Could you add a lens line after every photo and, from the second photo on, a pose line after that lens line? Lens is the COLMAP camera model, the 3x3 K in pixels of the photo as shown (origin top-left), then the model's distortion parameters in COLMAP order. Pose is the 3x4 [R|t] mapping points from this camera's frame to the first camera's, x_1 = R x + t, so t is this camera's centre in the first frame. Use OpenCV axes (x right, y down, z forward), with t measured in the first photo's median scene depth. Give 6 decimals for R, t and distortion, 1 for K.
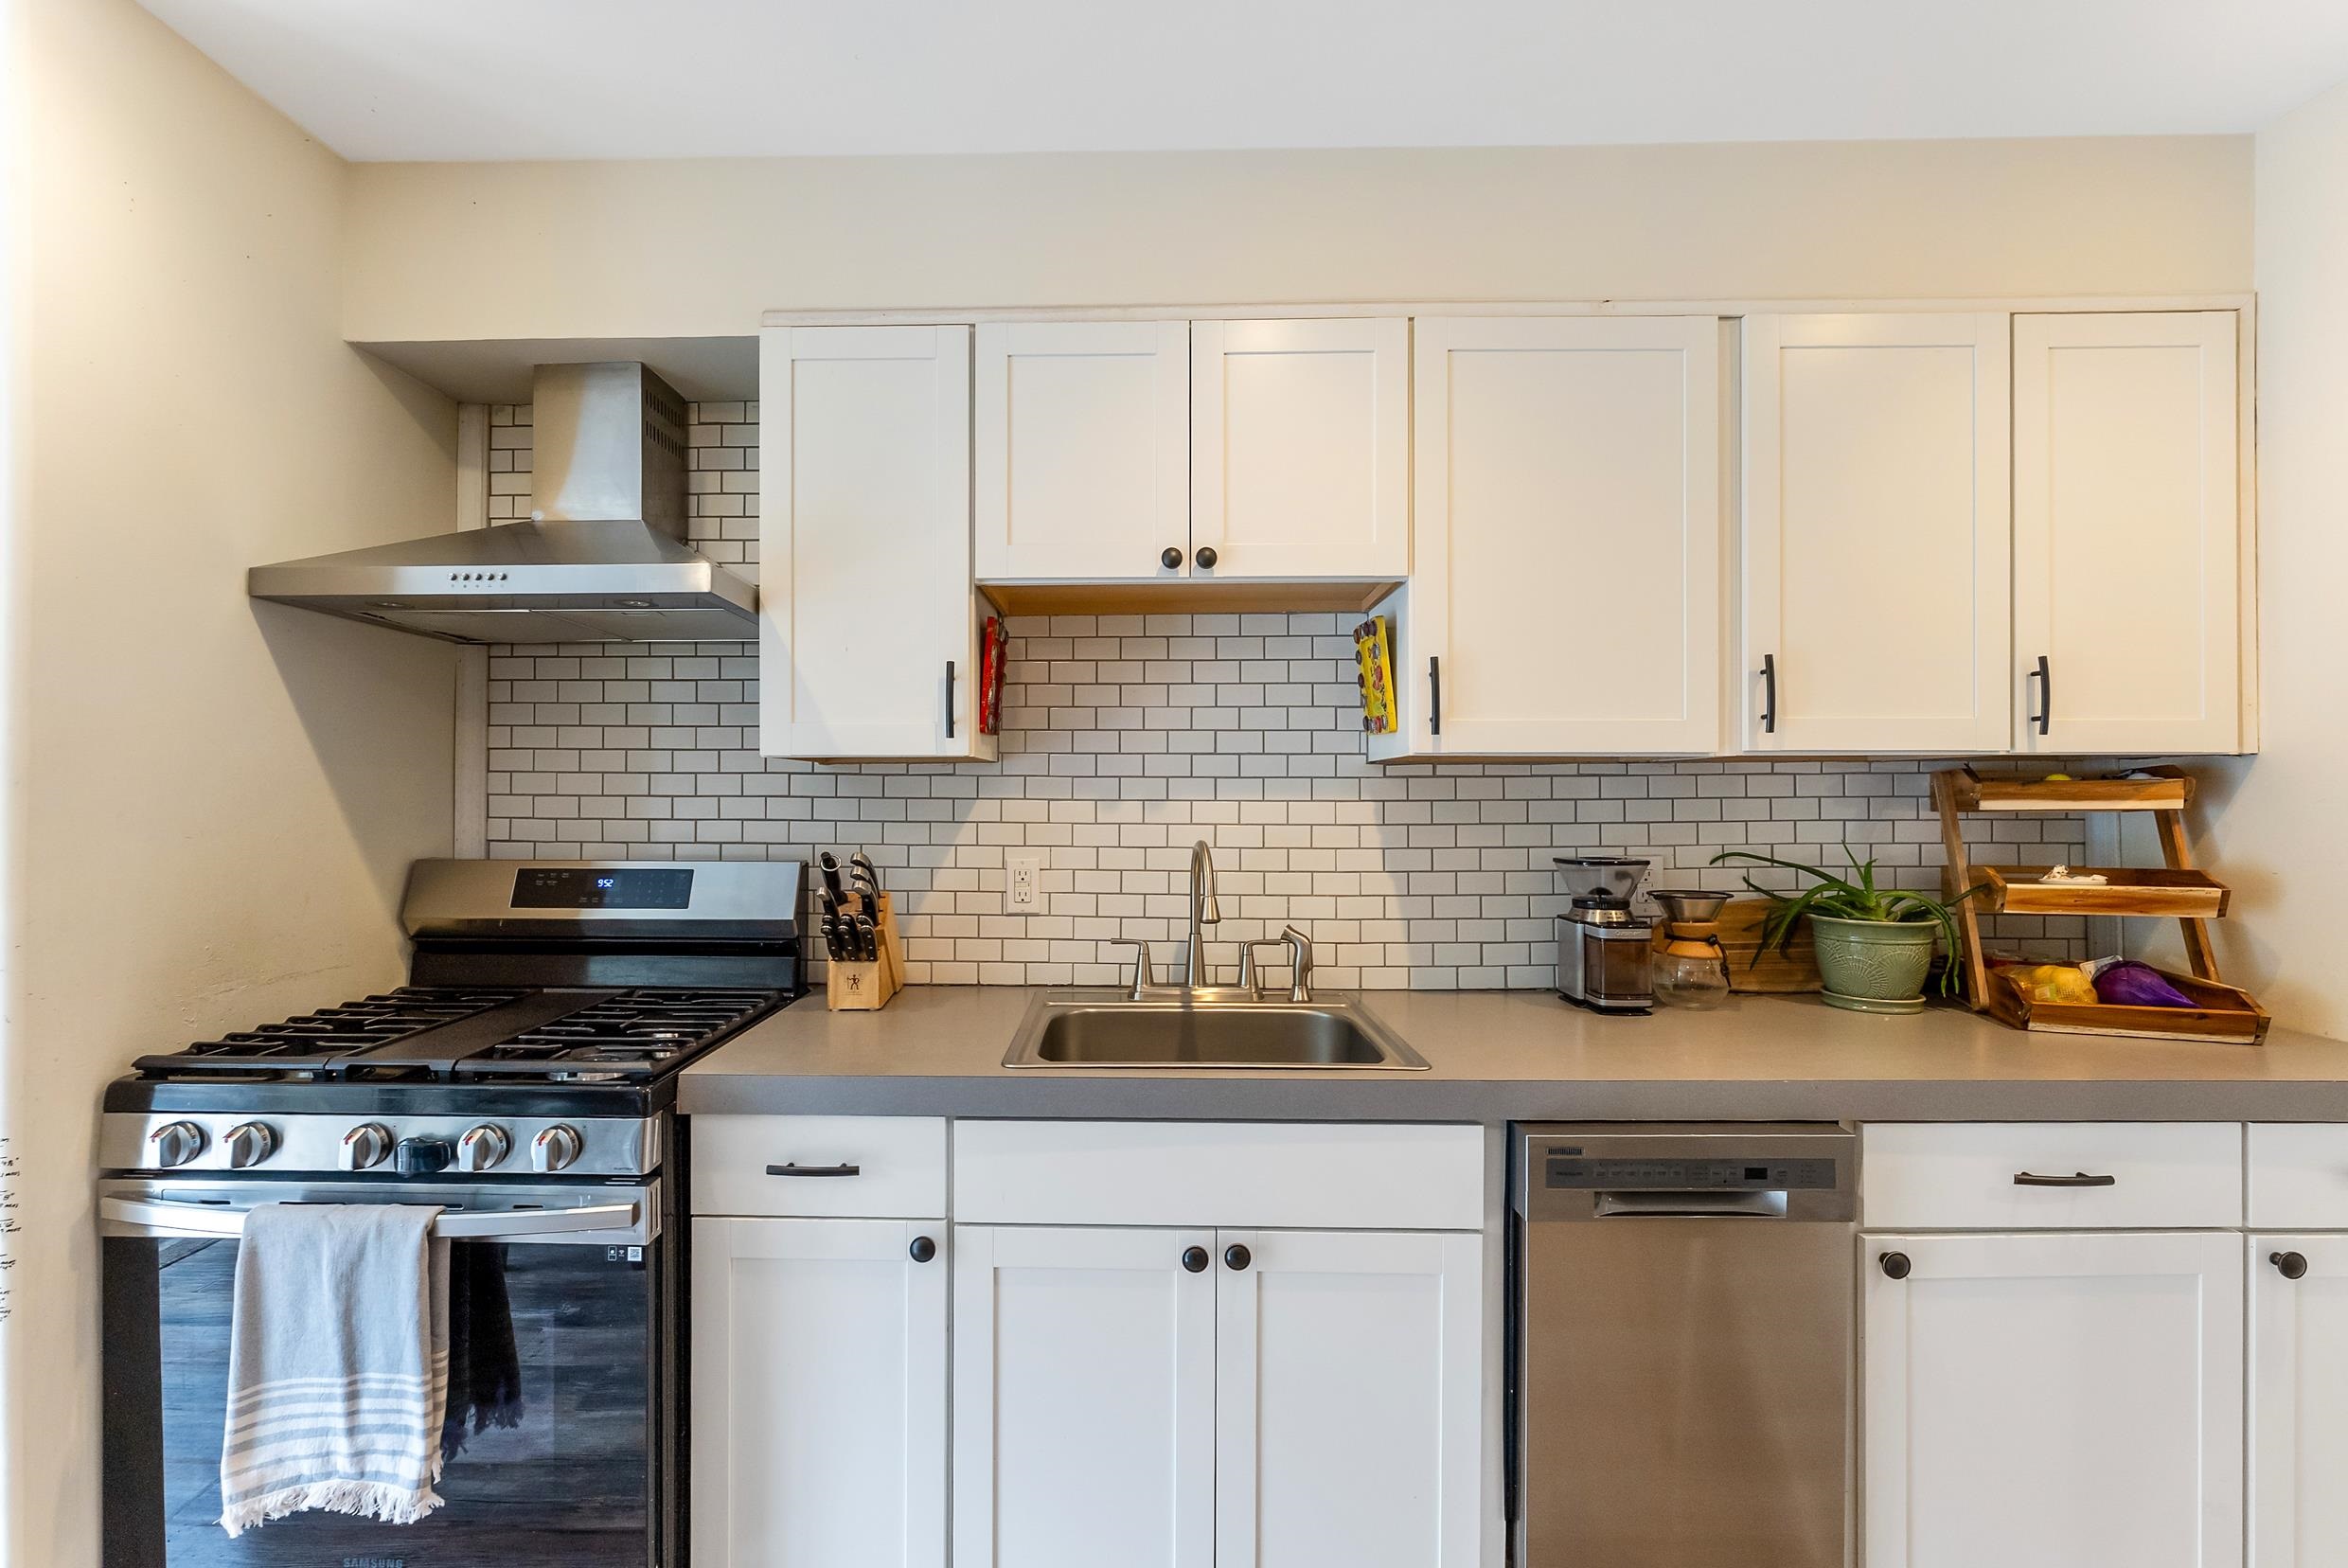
lens RADIAL K [[987.0, 0, 1122.5], [0, 987.0, 797.7], [0, 0, 1]] dist [0.000518, -0.000171]
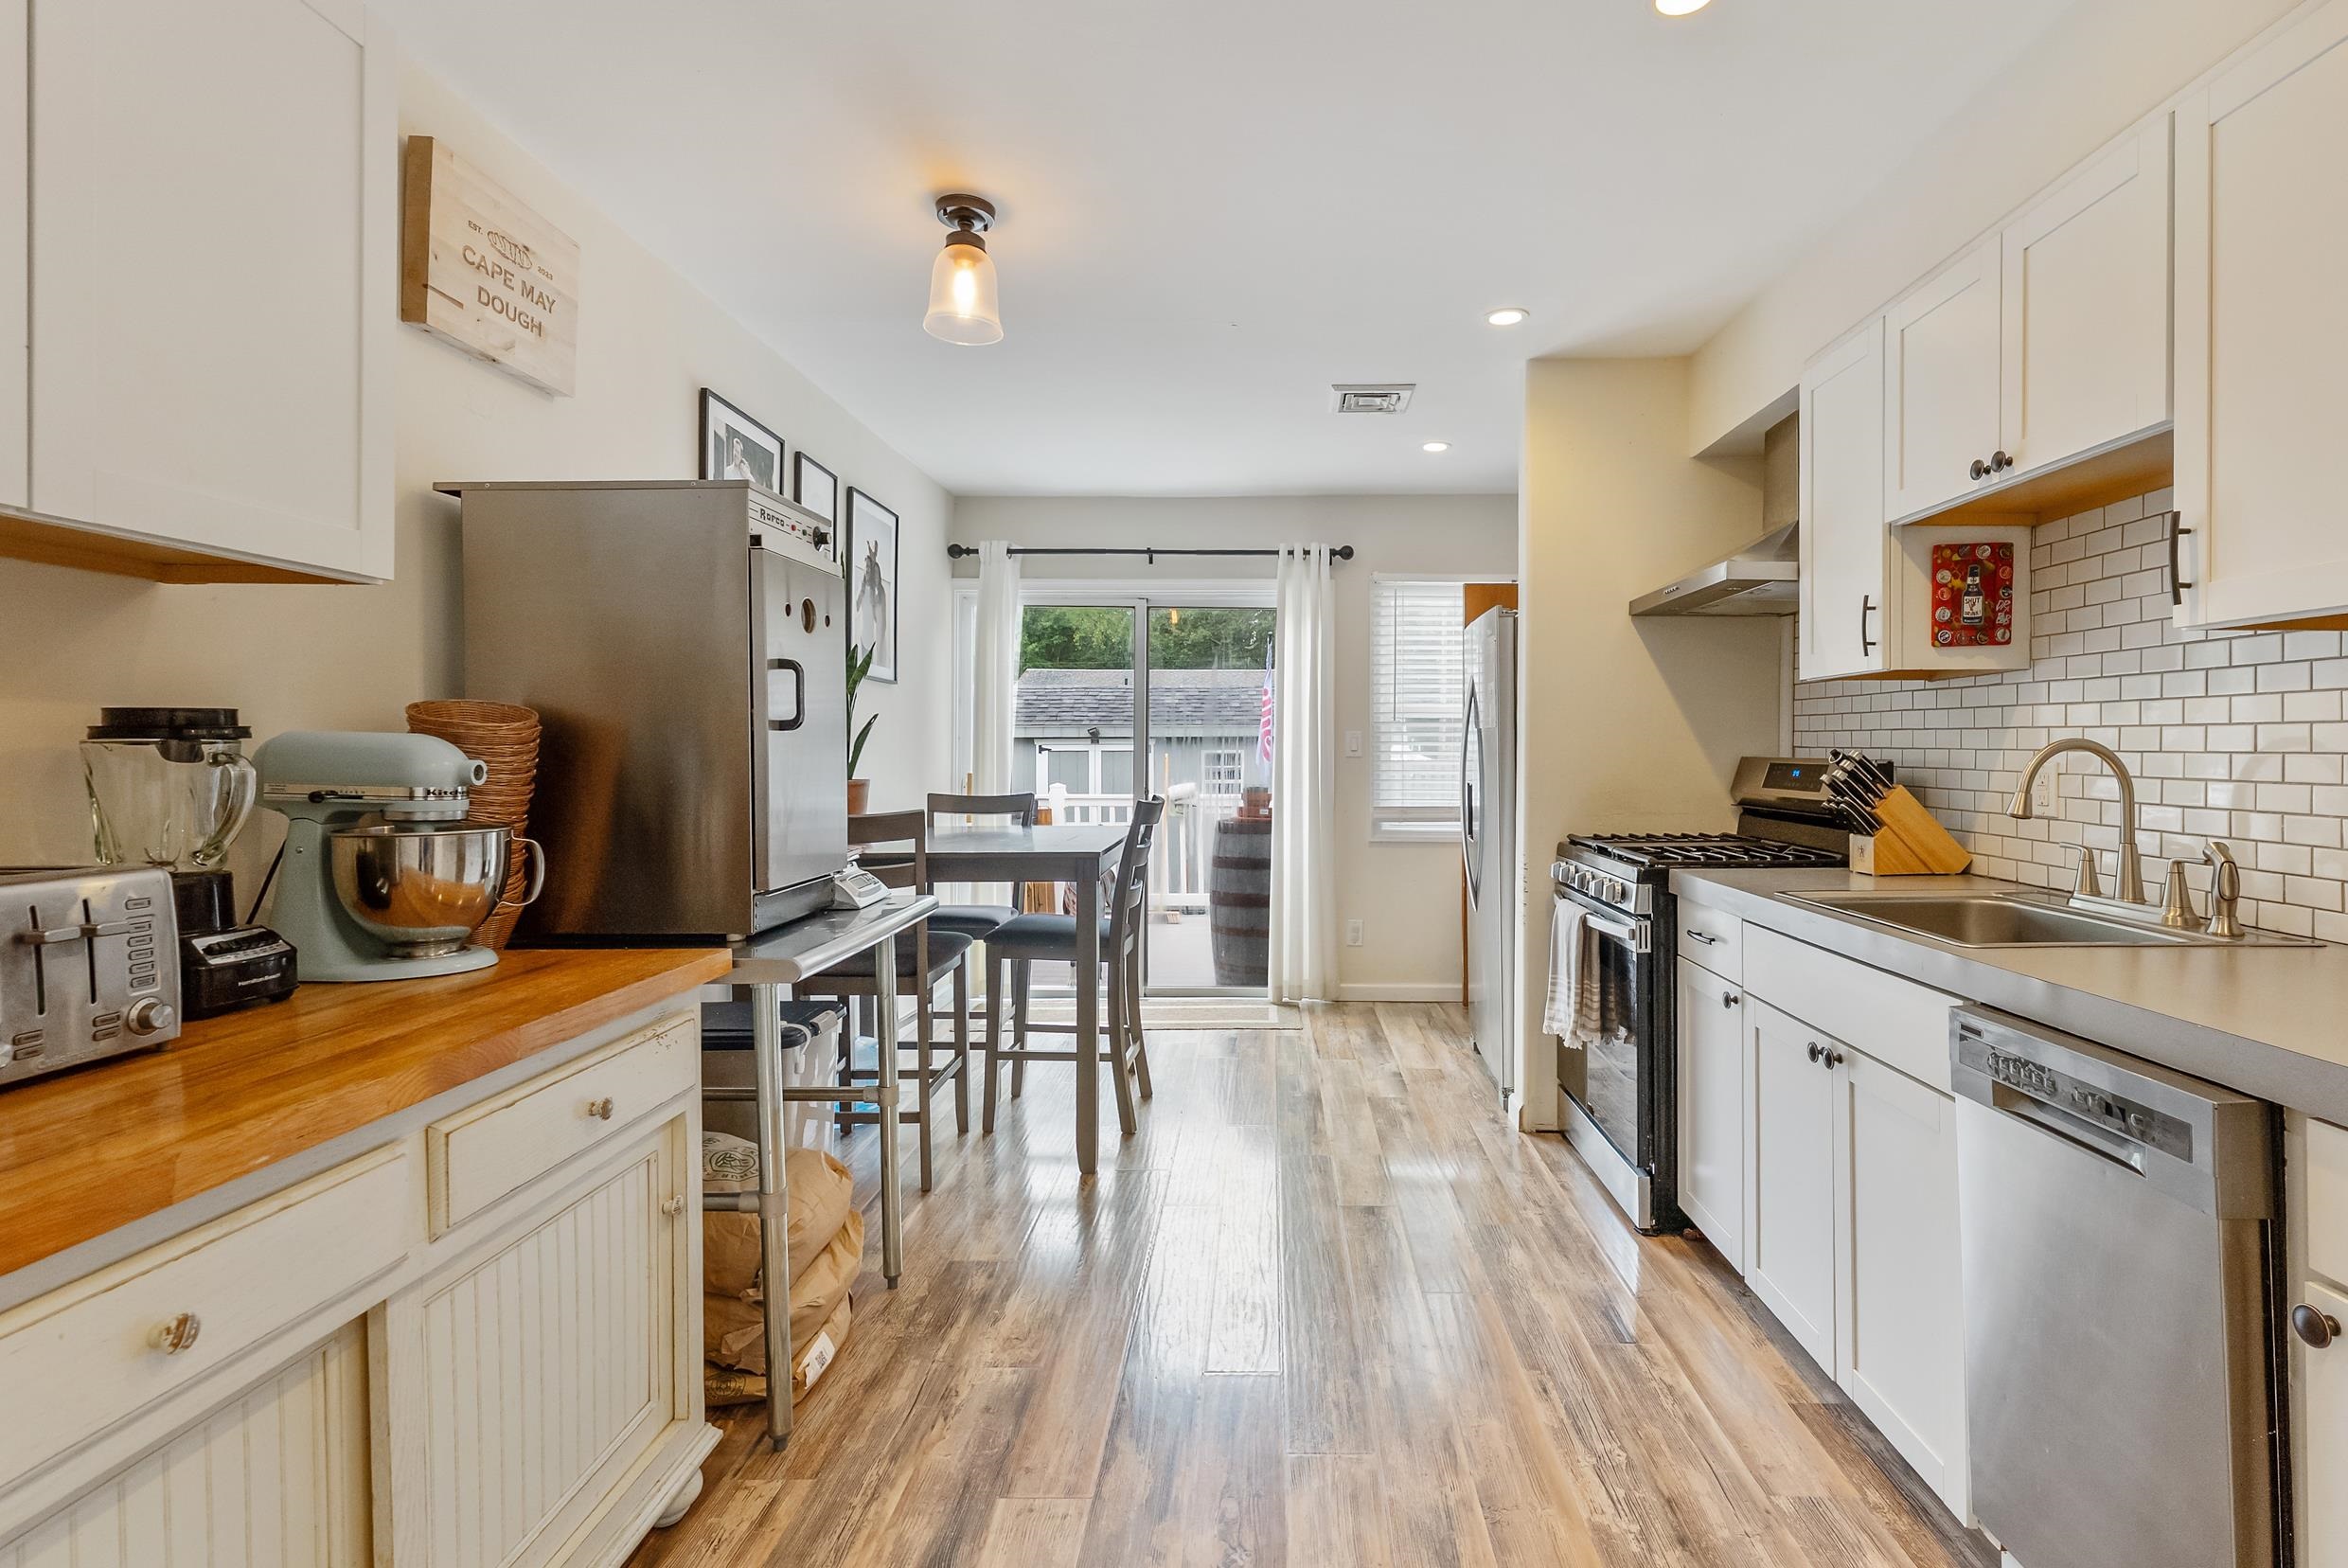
lens RADIAL K [[1110.5, 0, 1264.2], [0, 1110.5, 759.8], [0, 0, 1]] dist [0.002431, -0.000301]
pose [[0.021000, 0.009079, -0.999738, 1.121154], [-0.001782, 0.999958, 0.009044, 0.054581], [0.999778, 0.001592, 0.021015, 0.186368]]
